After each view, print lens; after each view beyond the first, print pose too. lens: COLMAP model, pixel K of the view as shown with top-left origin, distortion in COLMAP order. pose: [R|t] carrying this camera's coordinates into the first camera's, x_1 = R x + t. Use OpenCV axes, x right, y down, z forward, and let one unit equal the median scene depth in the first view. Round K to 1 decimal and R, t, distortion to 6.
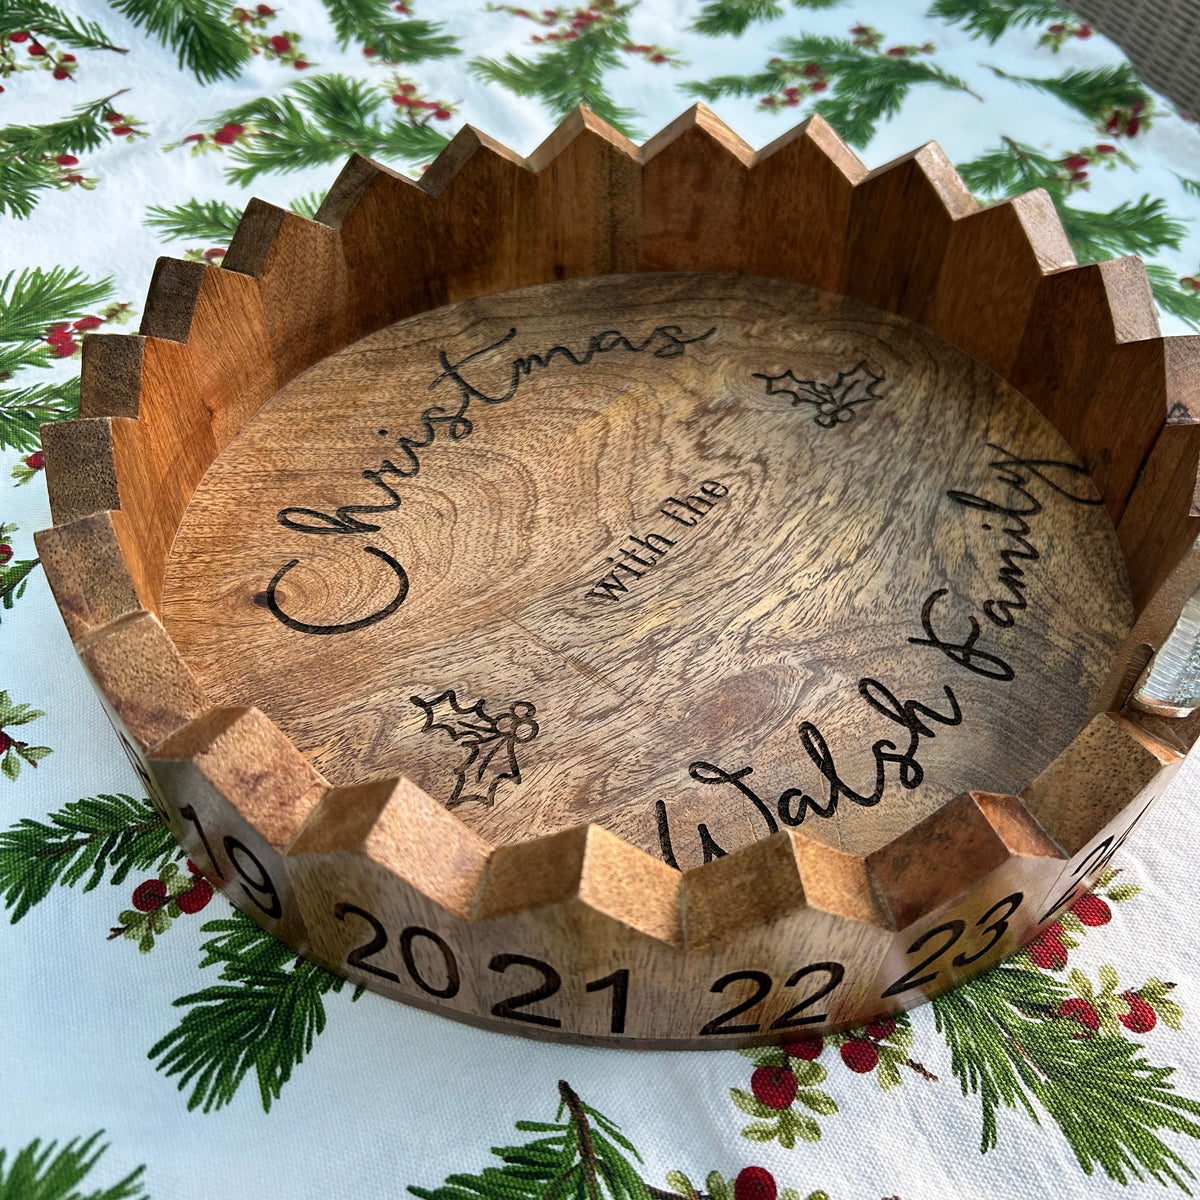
lens RADIAL K [[1267.2, 0, 593.2], [0, 1267.2, 570.5], [0, 0, 1]] dist [-0.019405, 0.000000]
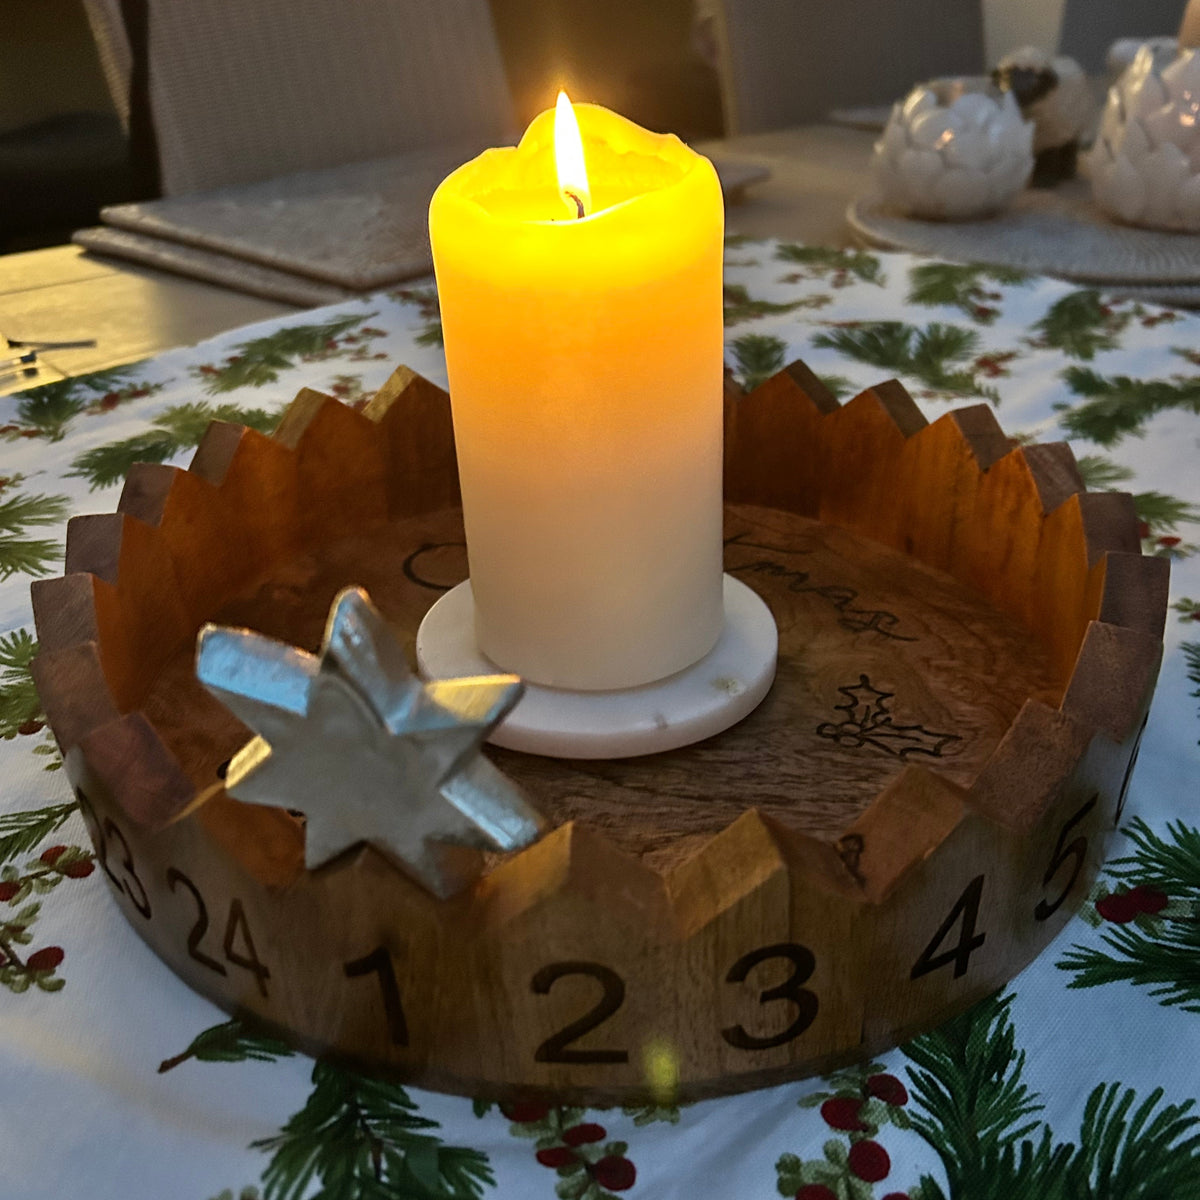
lens RADIAL K [[1240.7, 0, 609.0], [0, 1240.7, 611.0], [0, 0, 1]] dist [-0.009871, 0.000000]
pose [[0.362056, 0.457390, -0.812225, 0.994807], [-0.645168, 0.751873, 0.135815, -0.249119], [0.672810, 0.474849, 0.567314, 0.438615]]
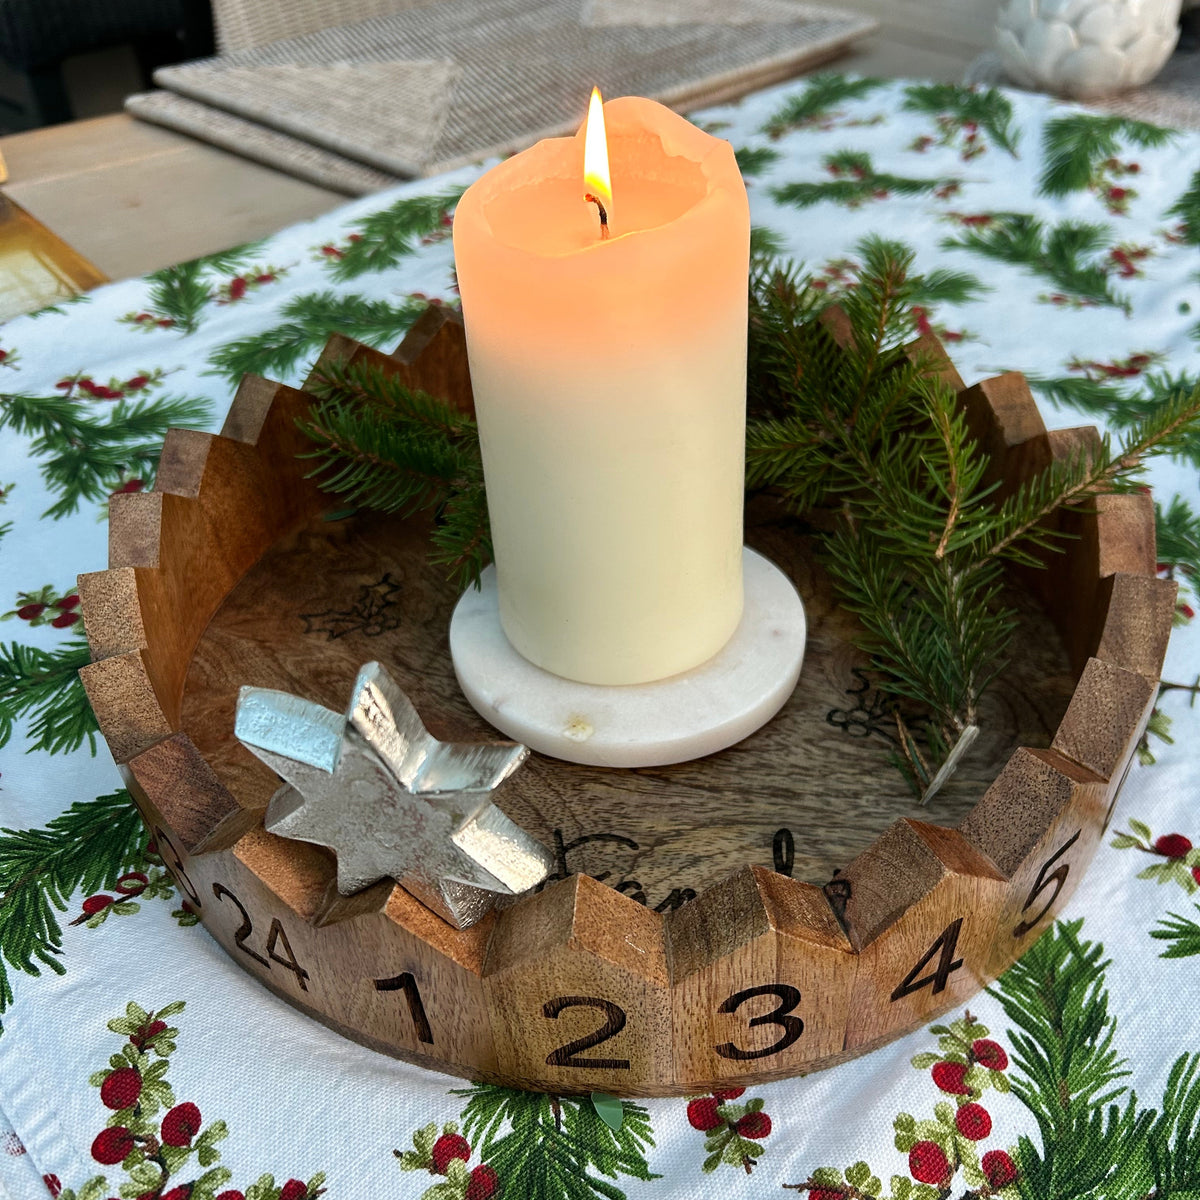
lens RADIAL K [[1240.7, 0, 616.1], [0, 1240.7, 618.7], [0, 0, 1]] dist [-0.009871, 0.000000]
pose [[0.326437, 0.595196, -0.734289, 0.942179], [-0.652002, 0.704233, 0.280979, -0.397434], [0.684348, 0.387036, 0.617957, 0.359105]]
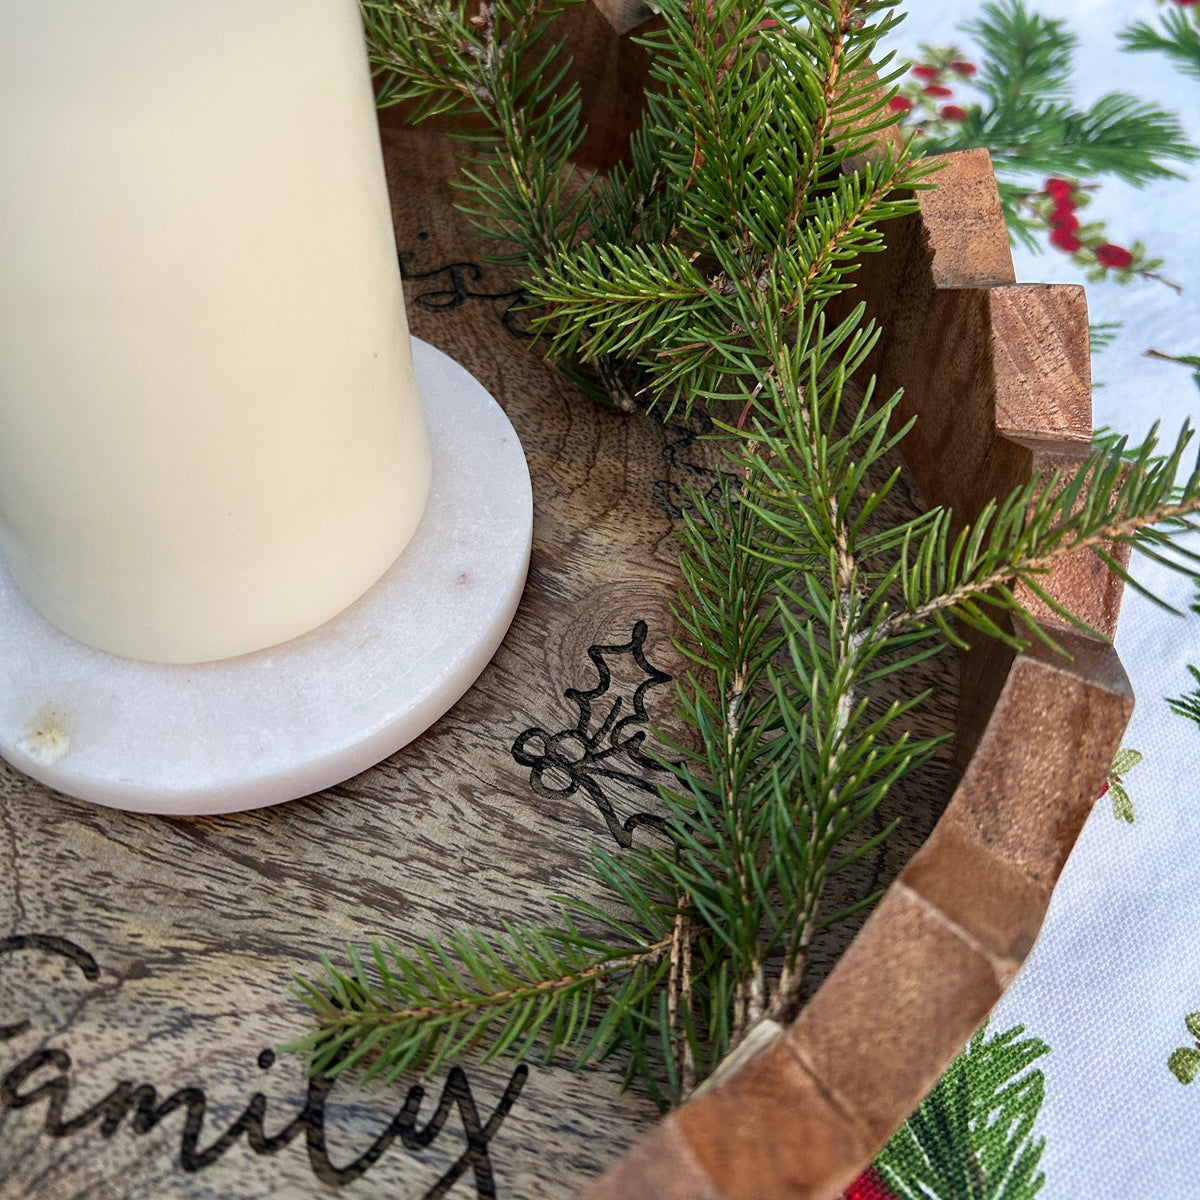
lens RADIAL K [[1239.4, 0, 627.7], [0, 1239.4, 455.1], [0, 0, 1]] dist [-0.029865, 0.000000]
pose [[0.207026, 0.757165, -0.619549, 0.528328], [-0.713185, 0.550296, 0.434214, -0.555649], [0.669707, 0.351959, 0.653925, 0.784276]]
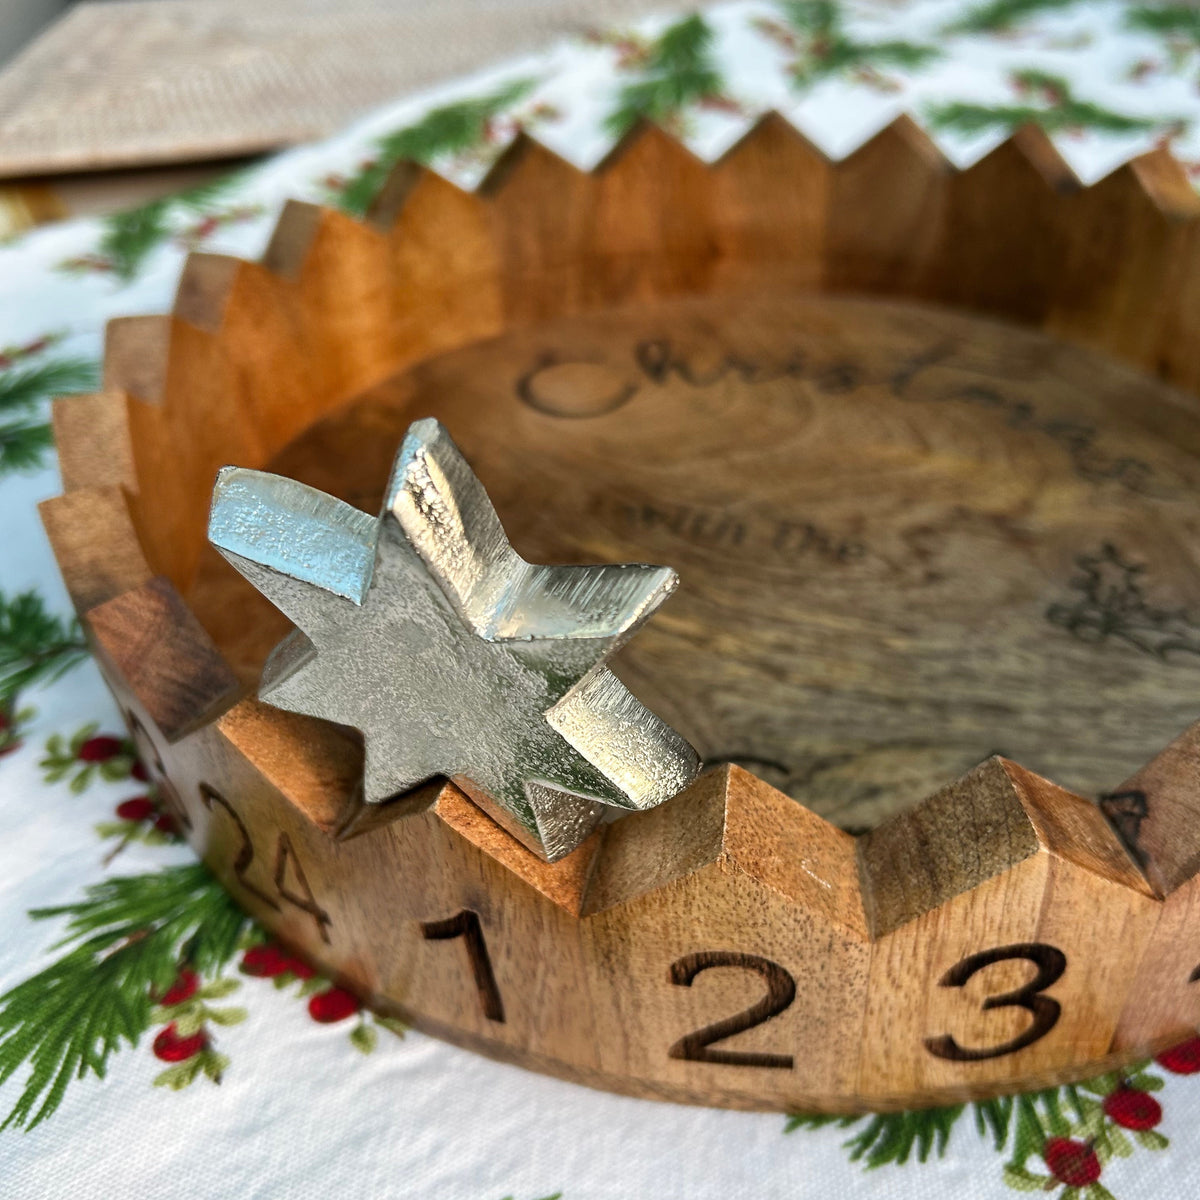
lens RADIAL K [[1267.2, 0, 603.9], [0, 1267.2, 668.9], [0, 0, 1]] dist [-0.019405, 0.000000]
pose [[0.259887, 0.610383, -0.748258, 0.803199], [-0.640779, 0.688705, 0.339245, -0.212782], [0.722399, 0.391303, 0.570107, 0.545417]]
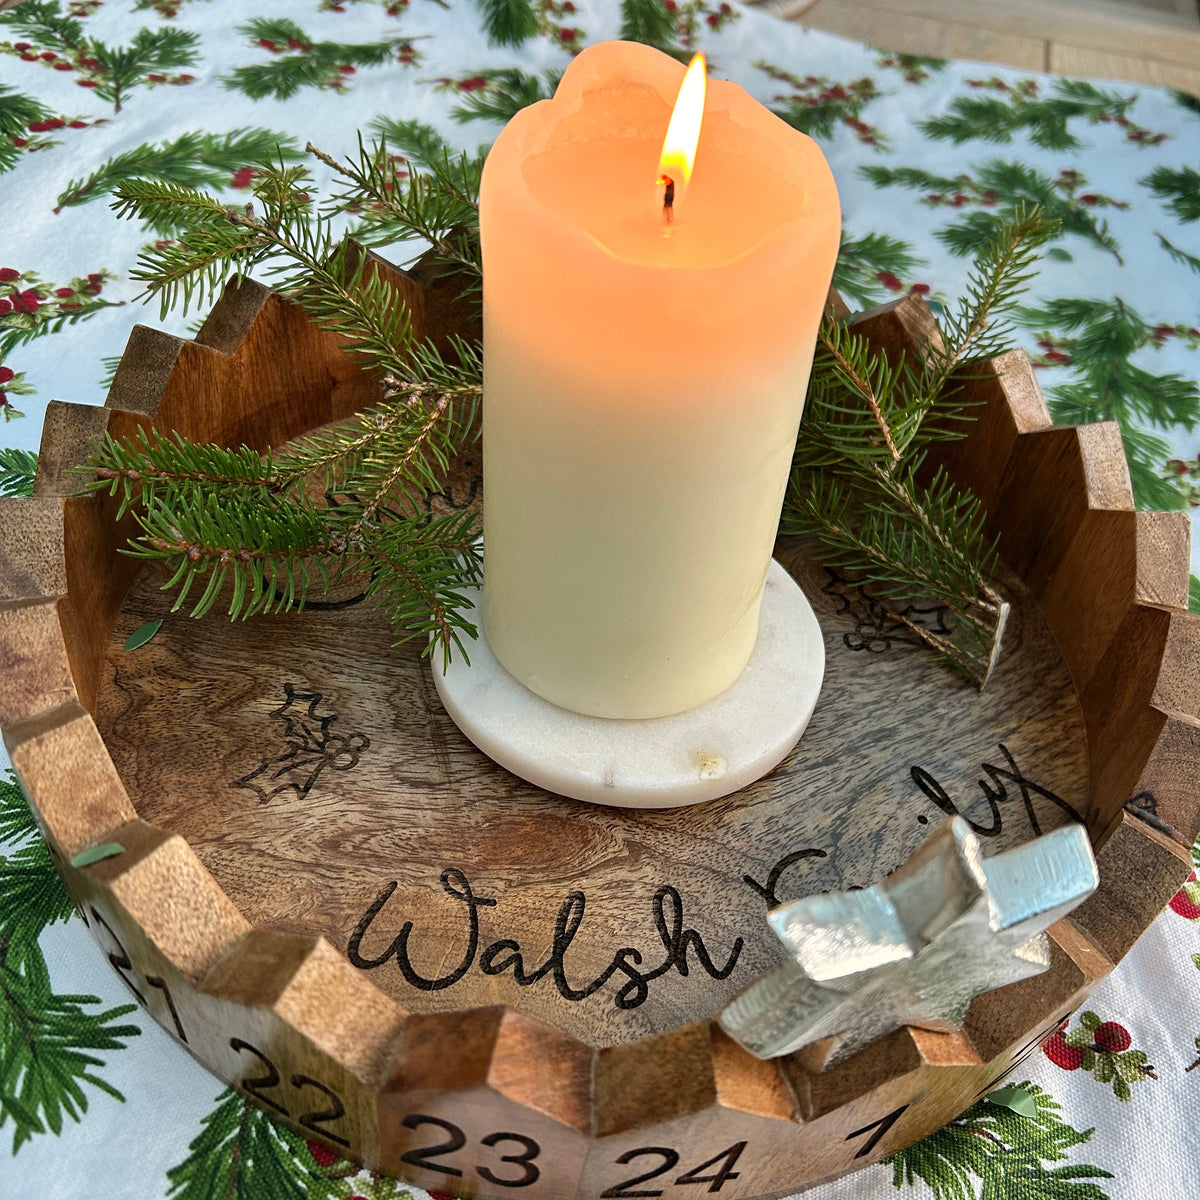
lens RADIAL K [[1267.2, 0, 617.7], [0, 1267.2, 585.3], [0, 0, 1]] dist [-0.019405, 0.000000]
pose [[0.843729, 0.433705, -0.316262, 0.388101], [-0.449857, 0.892773, 0.024165, -0.122705], [0.292830, 0.121884, 0.948364, 0.065530]]
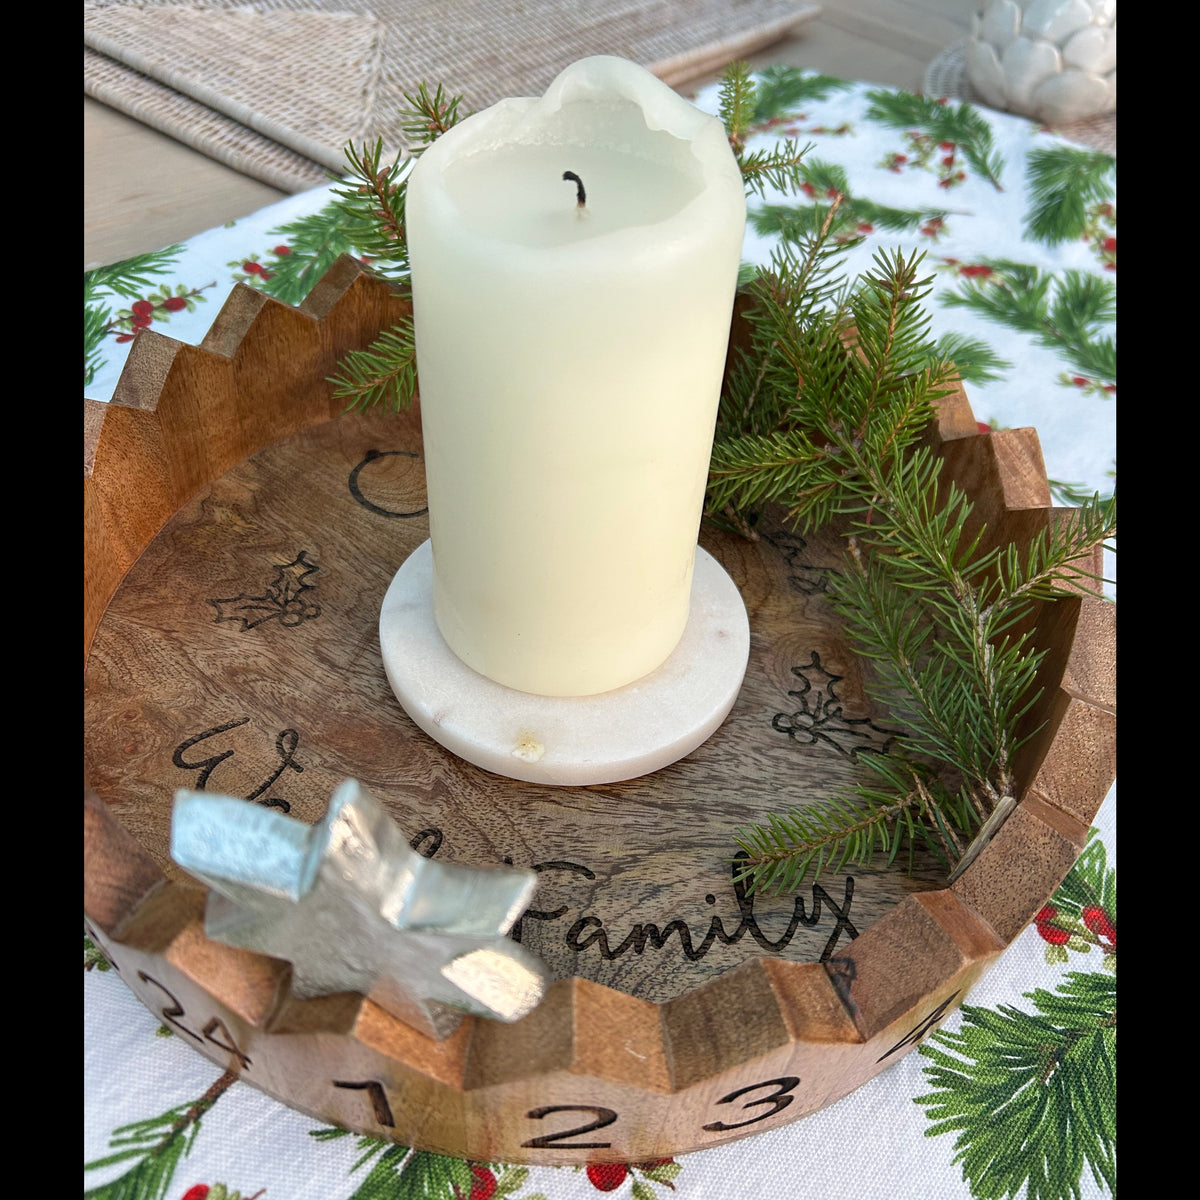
lens RADIAL K [[1063.5, 0, 604.8], [0, 1063.5, 604.9], [0, 0, 1]] dist [-0.001646, -0.094586]
pose [[0.415159, 0.671459, -0.613829, 0.680103], [-0.699326, 0.667101, 0.256749, -0.352240], [0.581882, 0.322675, 0.746521, 0.387222]]
